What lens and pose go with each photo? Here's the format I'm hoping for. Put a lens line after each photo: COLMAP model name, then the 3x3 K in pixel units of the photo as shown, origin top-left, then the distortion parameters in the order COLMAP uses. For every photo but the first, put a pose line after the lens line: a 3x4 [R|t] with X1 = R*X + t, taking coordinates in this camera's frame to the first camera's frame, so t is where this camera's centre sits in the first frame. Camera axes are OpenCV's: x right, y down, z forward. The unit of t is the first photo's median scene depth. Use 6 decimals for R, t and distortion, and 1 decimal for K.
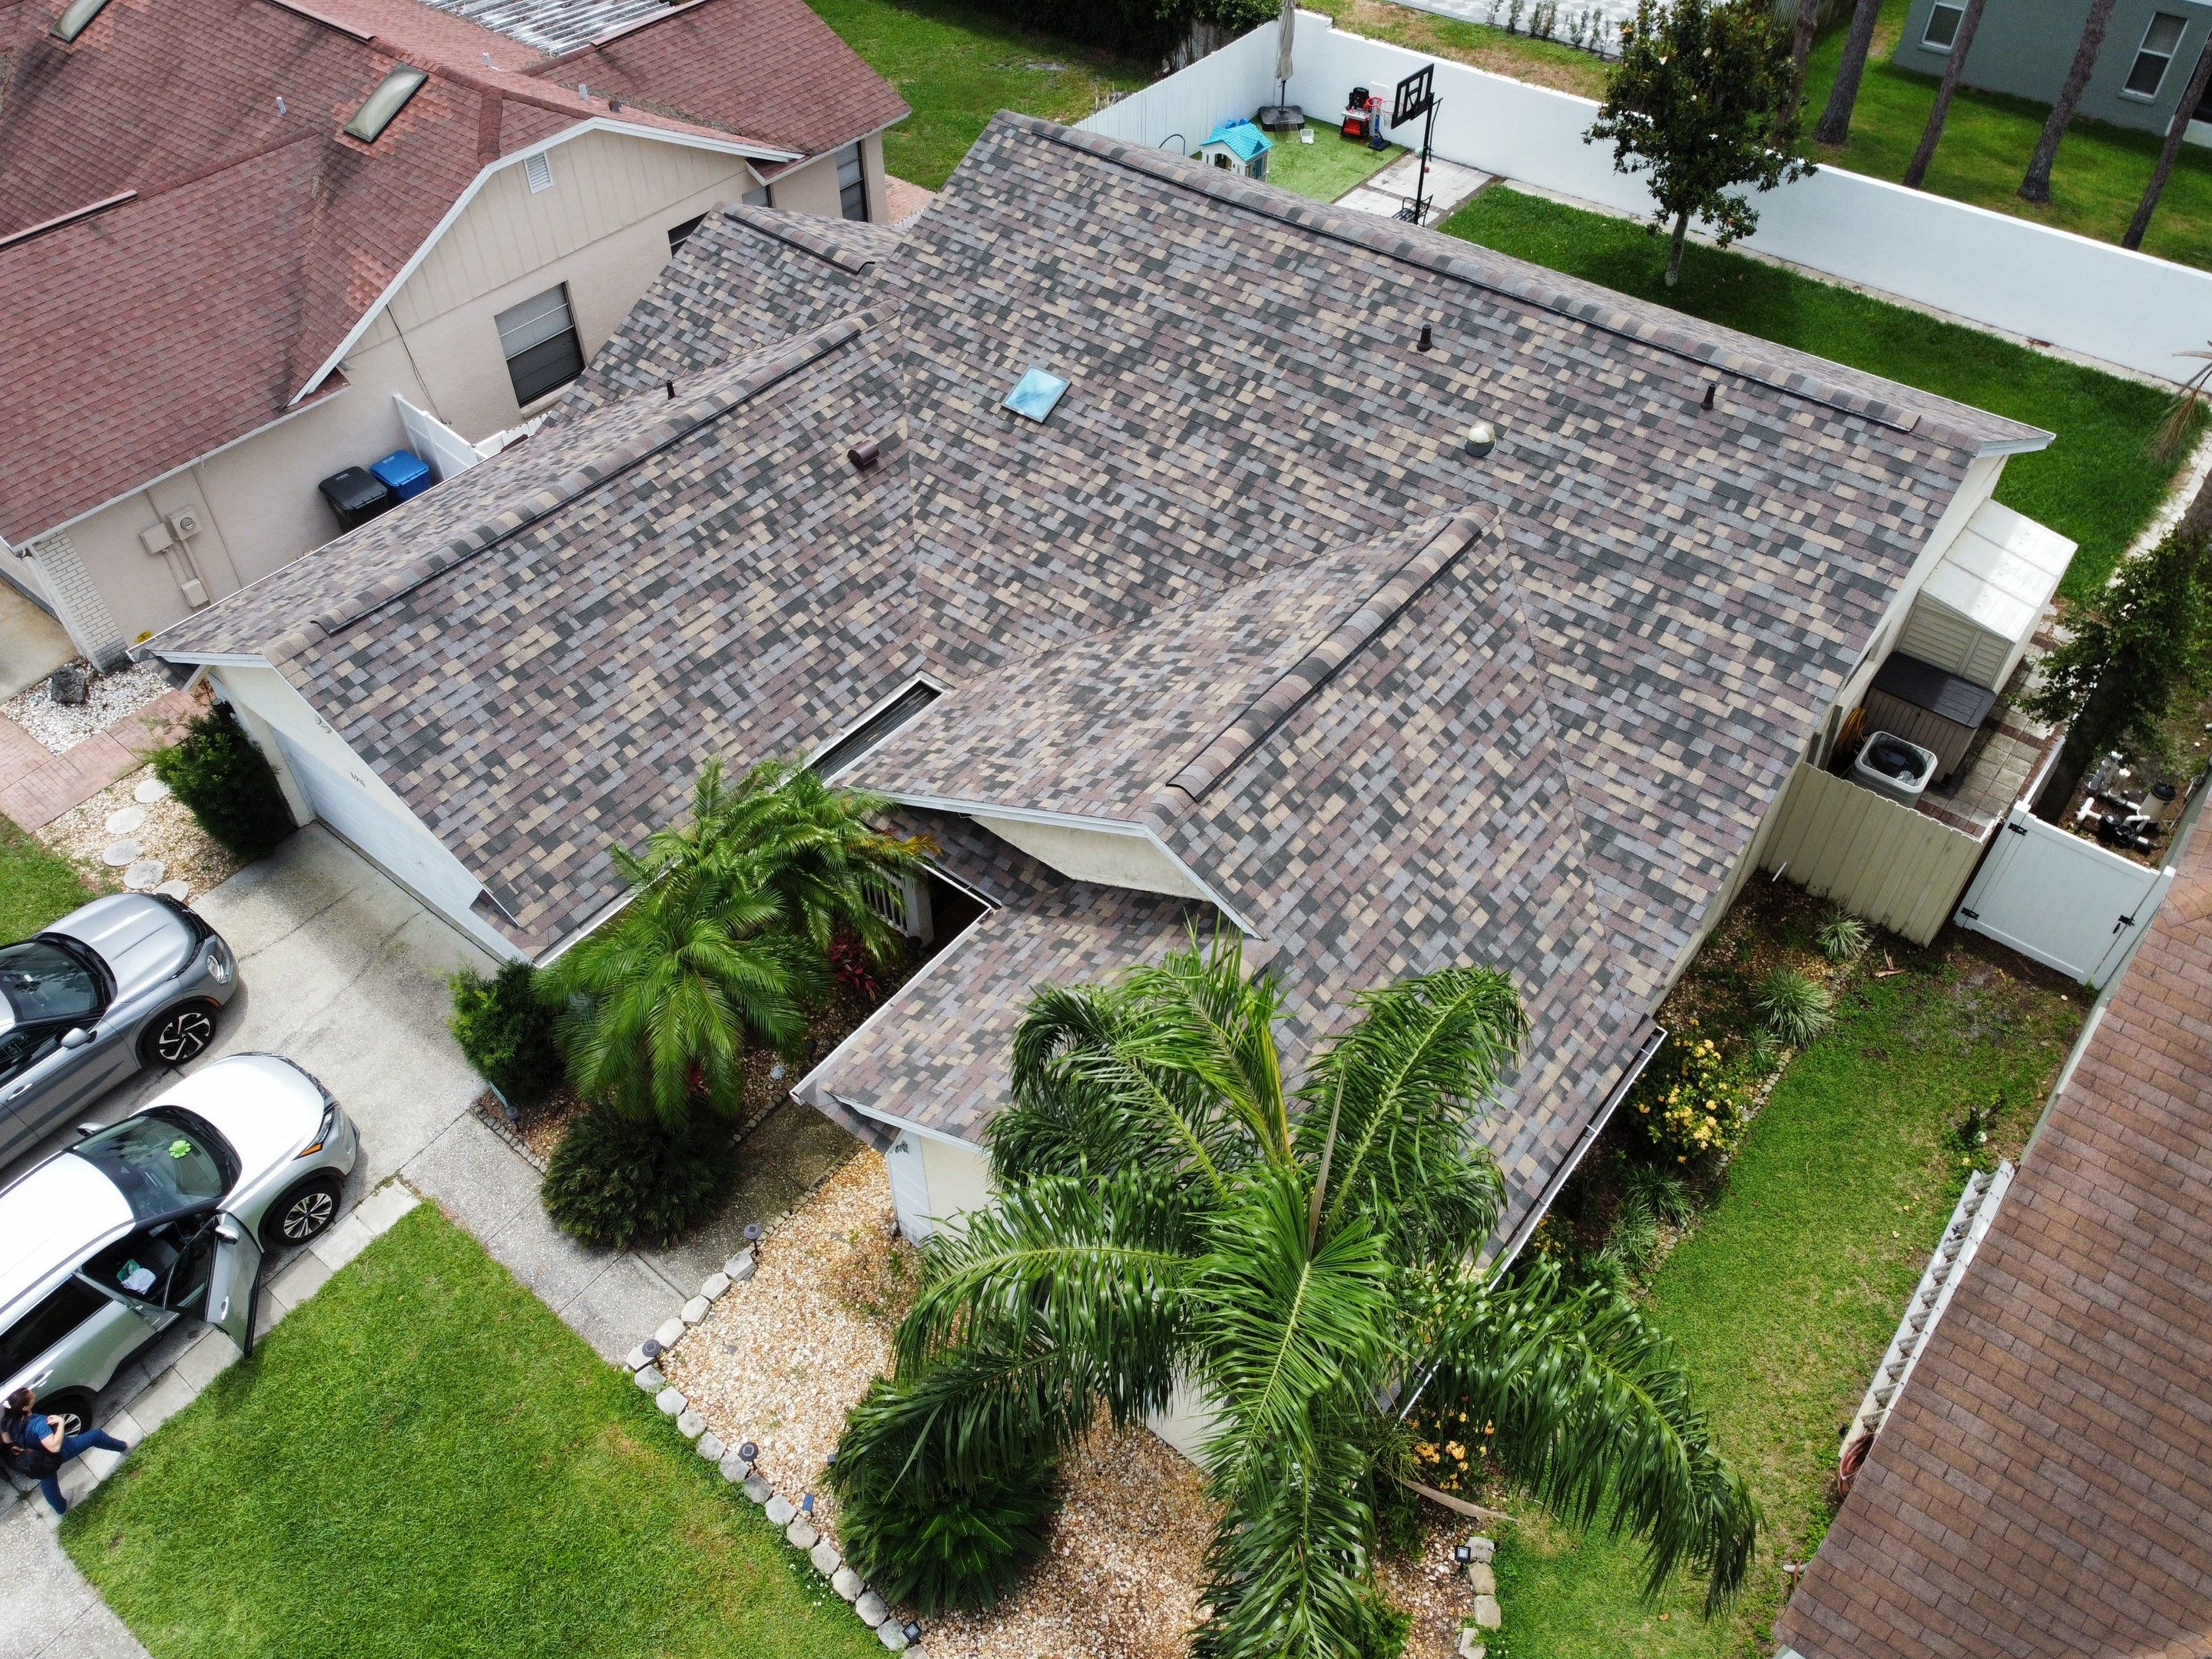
lens RADIAL K [[1668.5, 0, 1077.5], [0, 1668.5, 810.1], [0, 0, 1]] dist [-0.000301, -0.005992]
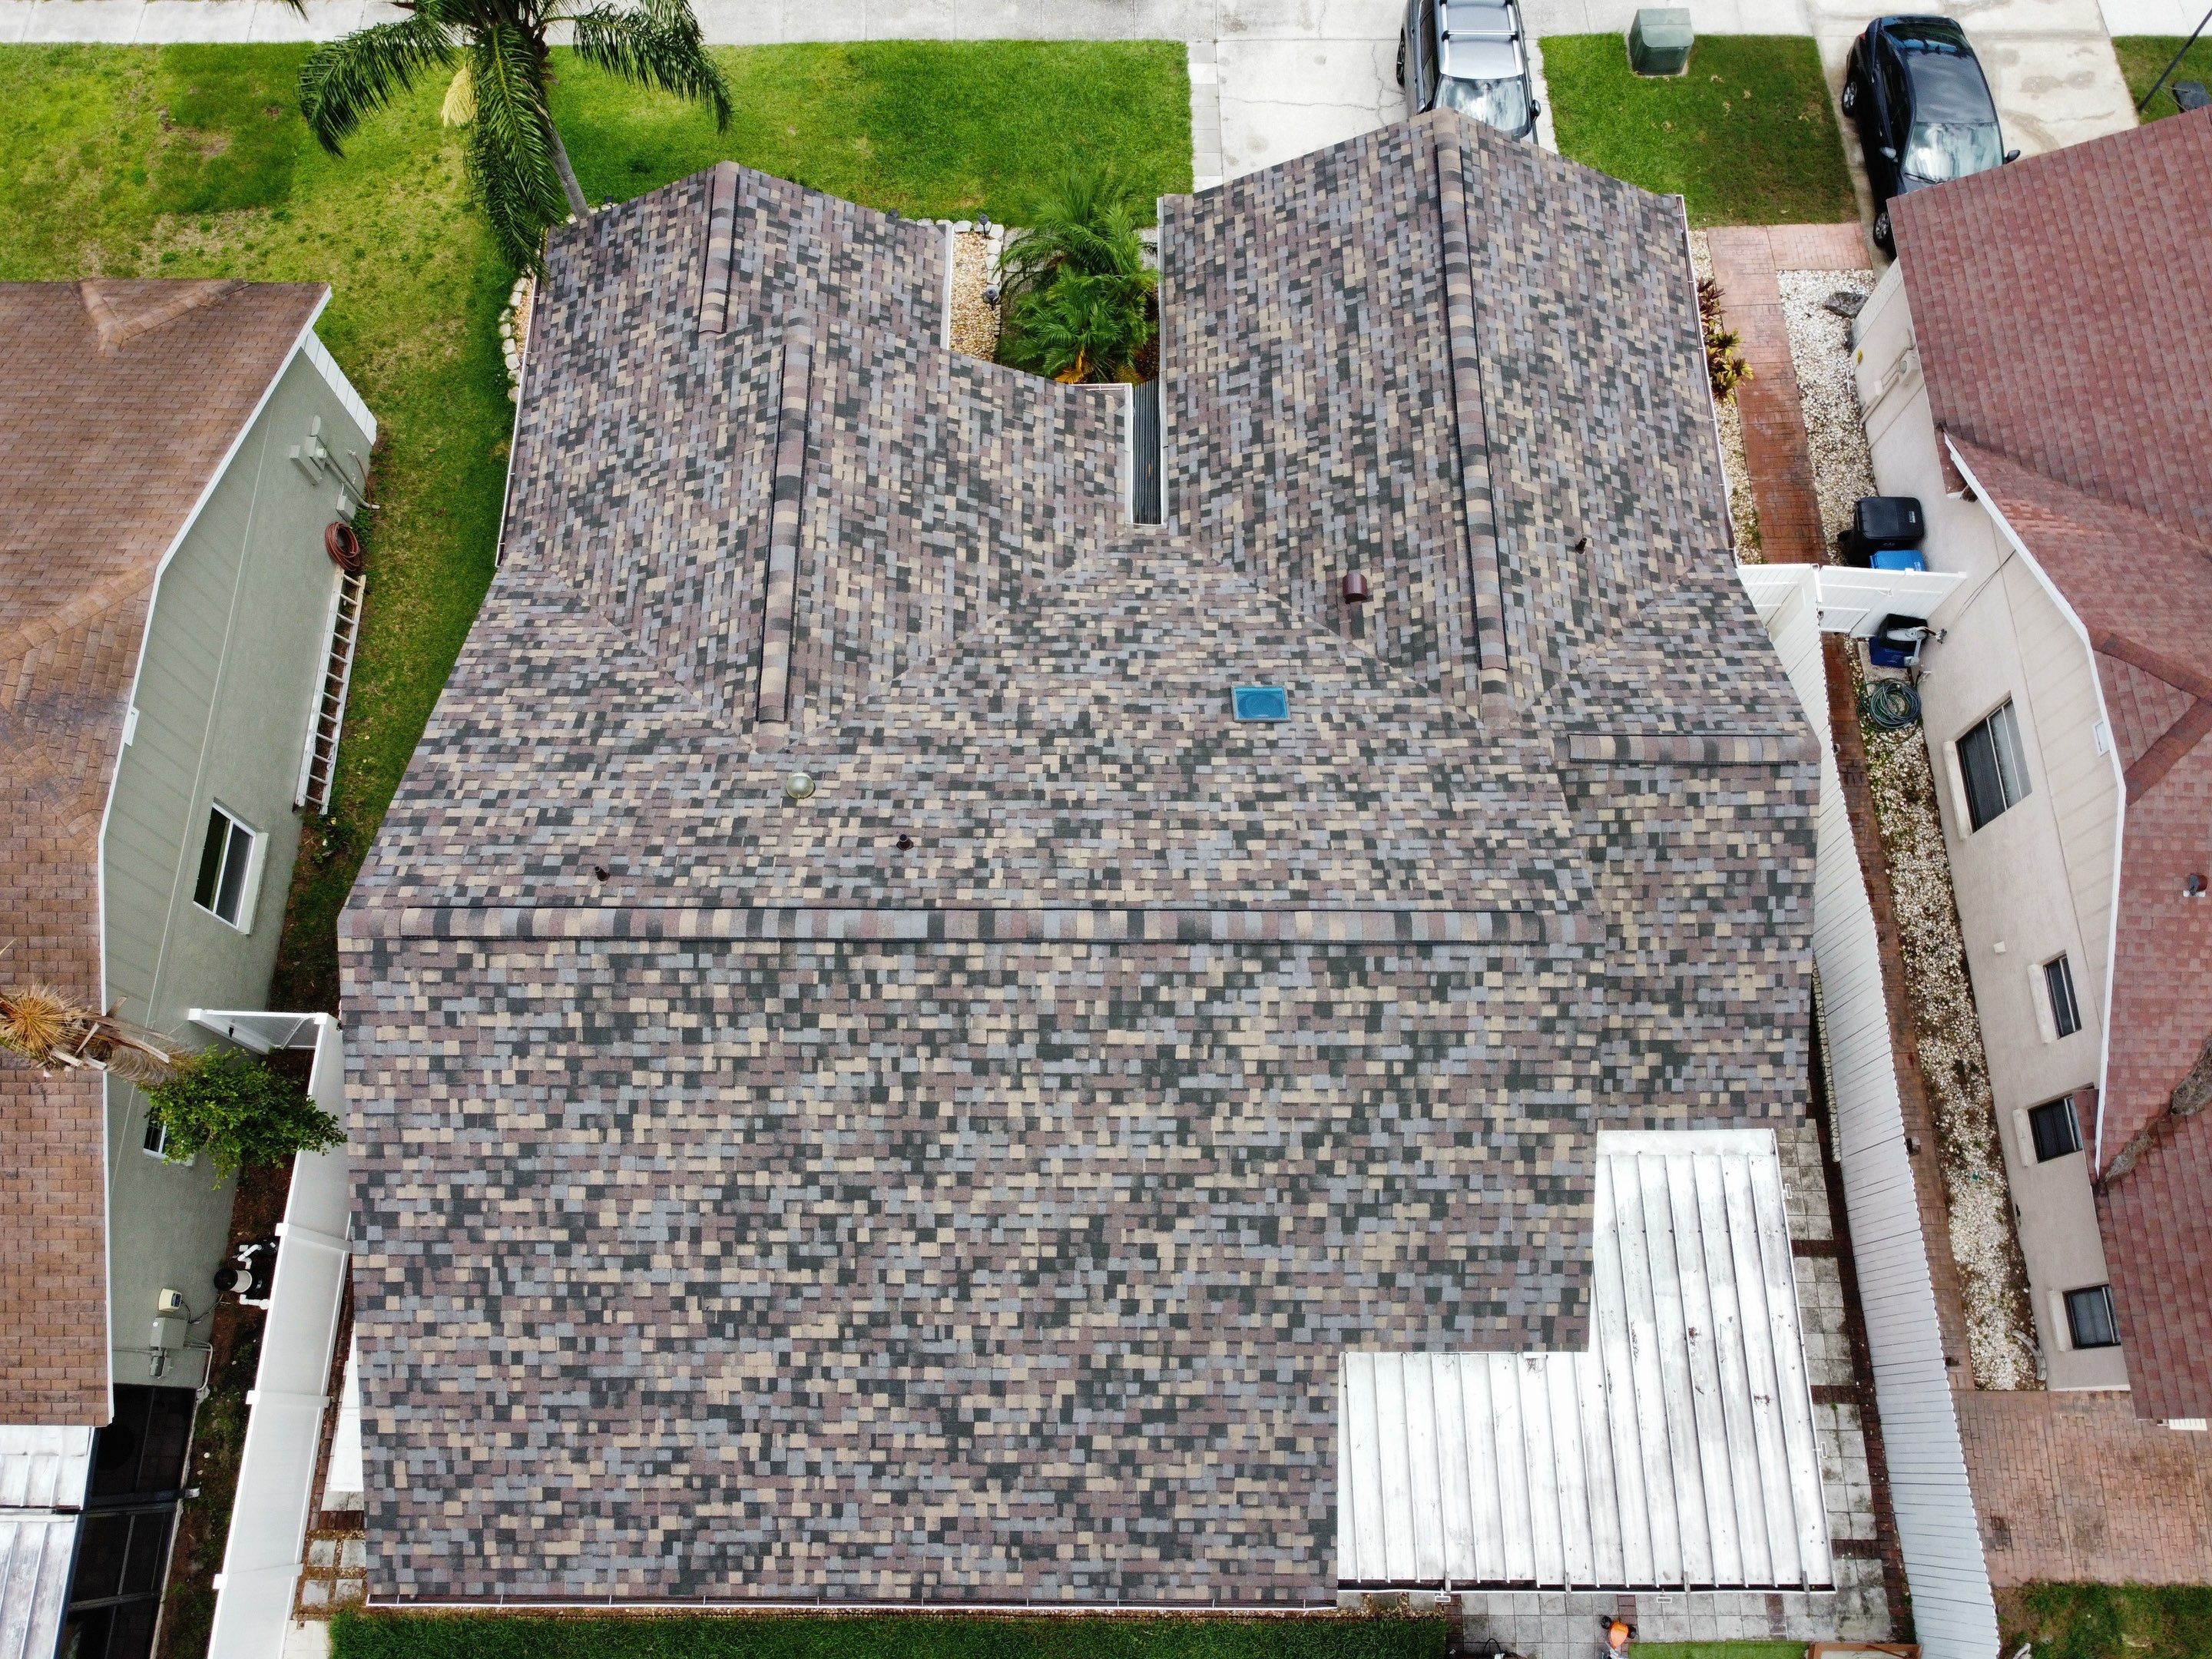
lens RADIAL K [[1668.5, 0, 1071.6], [0, 1668.5, 814.1], [0, 0, 1]] dist [-0.000301, -0.005992]
pose [[-0.782073, 0.588424, -0.205232, 0.328149], [-0.433665, -0.277364, 0.857323, -1.159653], [0.447546, 0.759491, 0.472098, 0.603037]]
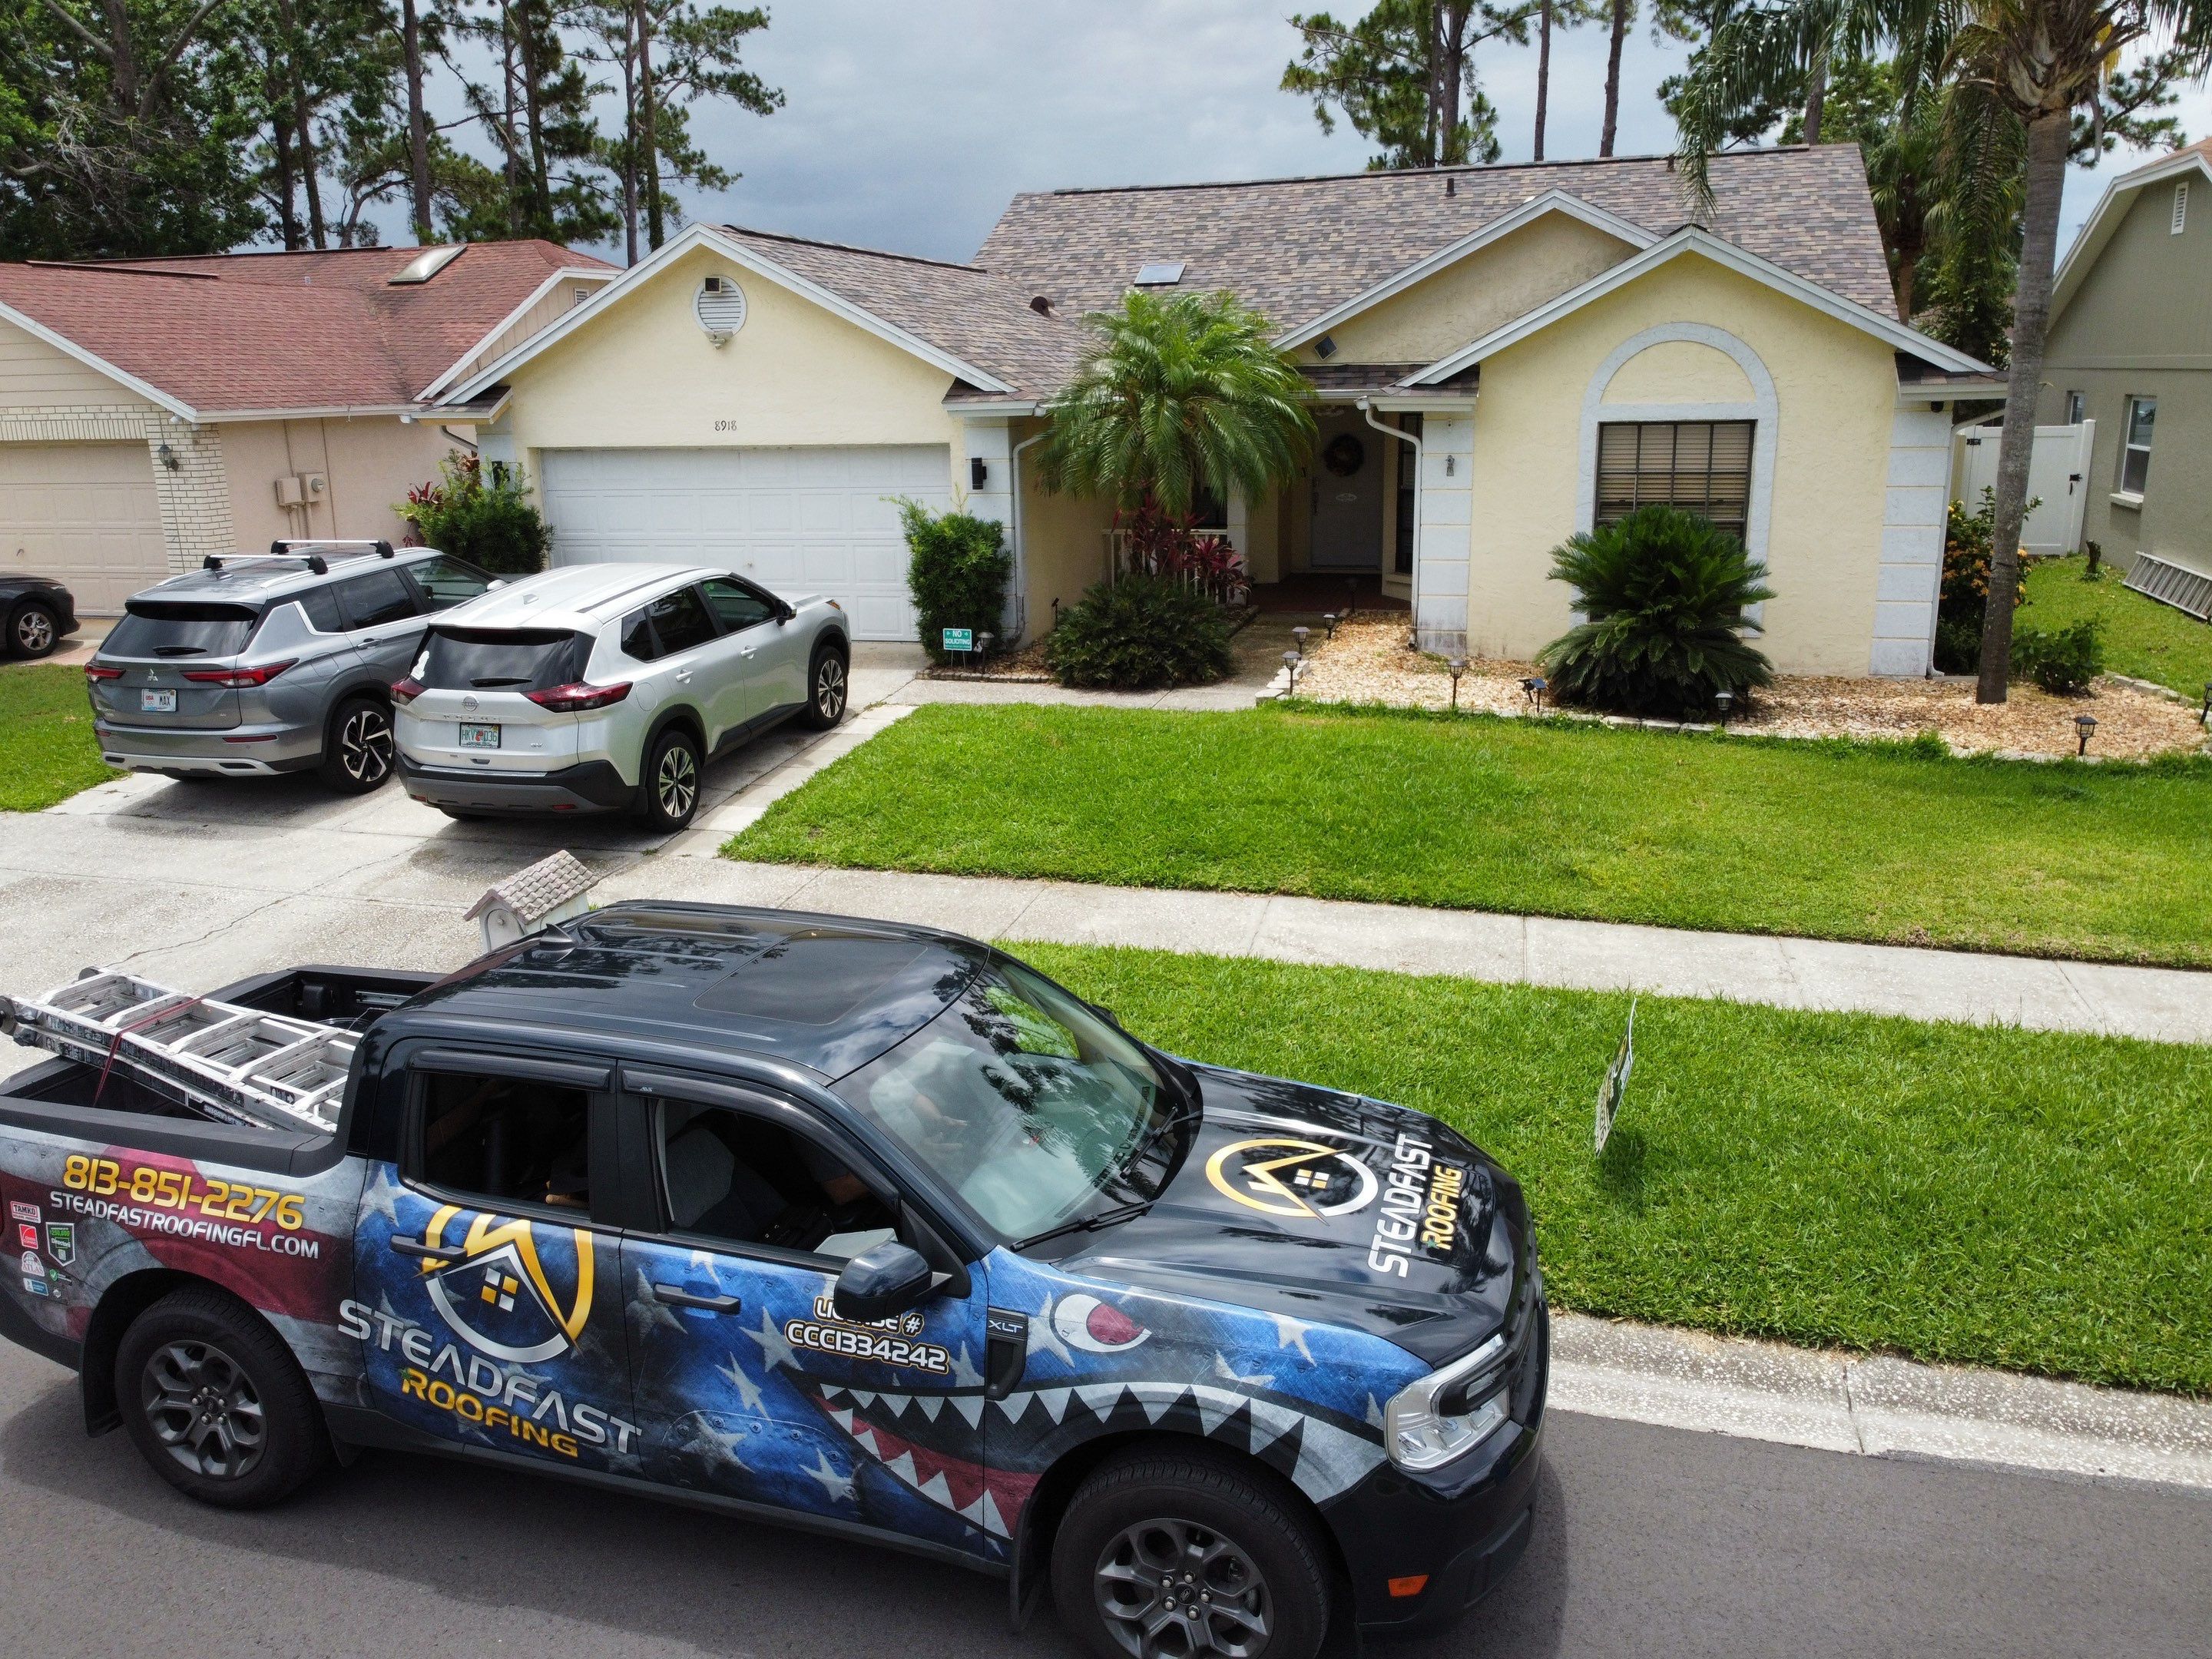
lens RADIAL K [[1668.5, 0, 1077.5], [0, 1668.5, 810.7], [0, 0, 1]] dist [-0.000301, -0.005992]
pose [[0.926241, -0.108319, 0.361033, -0.619690], [0.279949, 0.839062, -0.466479, 0.691347], [-0.252400, 0.533143, 0.807498, 0.272518]]
